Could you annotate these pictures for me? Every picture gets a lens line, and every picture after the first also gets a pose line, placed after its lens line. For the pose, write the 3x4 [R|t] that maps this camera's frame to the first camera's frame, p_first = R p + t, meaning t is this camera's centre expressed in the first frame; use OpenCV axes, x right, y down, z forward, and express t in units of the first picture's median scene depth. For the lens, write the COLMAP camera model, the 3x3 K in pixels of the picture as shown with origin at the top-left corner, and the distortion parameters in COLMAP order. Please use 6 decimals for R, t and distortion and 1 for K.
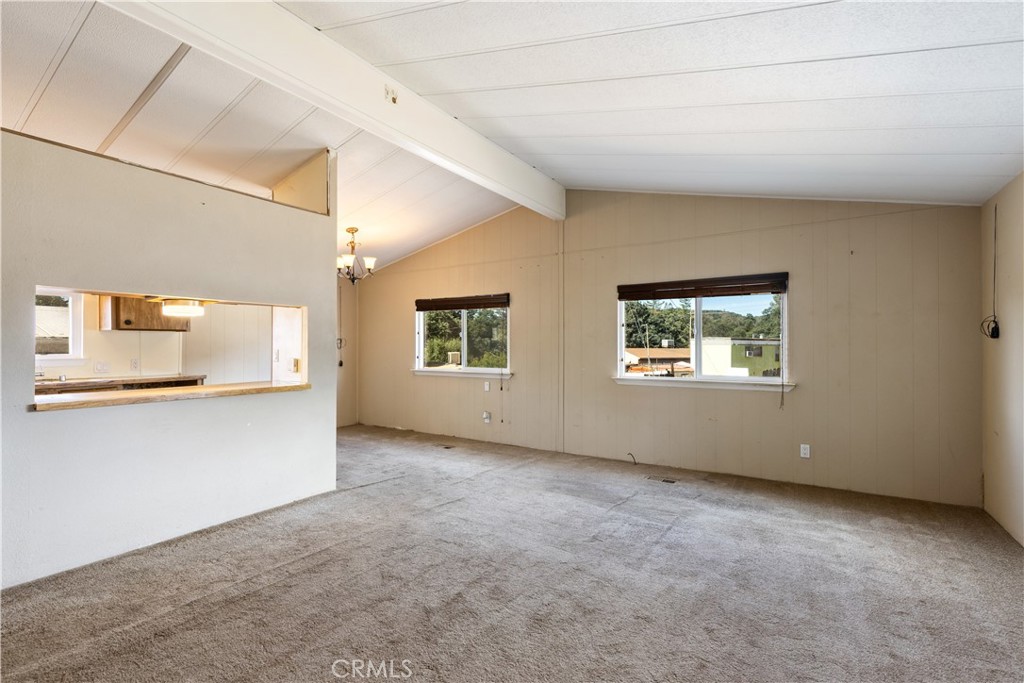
lens RADIAL K [[465.5, 0, 528.1], [0, 465.5, 347.2], [0, 0, 1]] dist [0.004012, -0.000131]
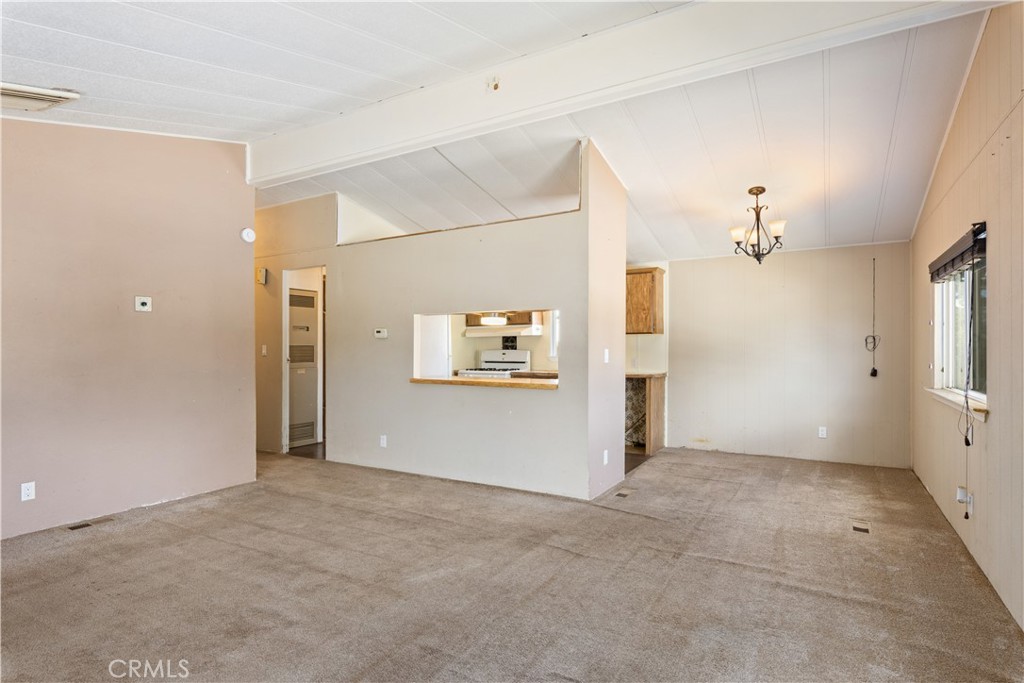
lens RADIAL K [[540.2, 0, 514.7], [0, 540.2, 348.4], [0, 0, 1]] dist [-0.001580, -0.004968]
pose [[0.016154, 0.001191, -0.999869, 0.625987], [-0.002156, 0.999997, 0.001156, 0.000810], [0.999867, 0.002137, 0.016157, 0.788780]]
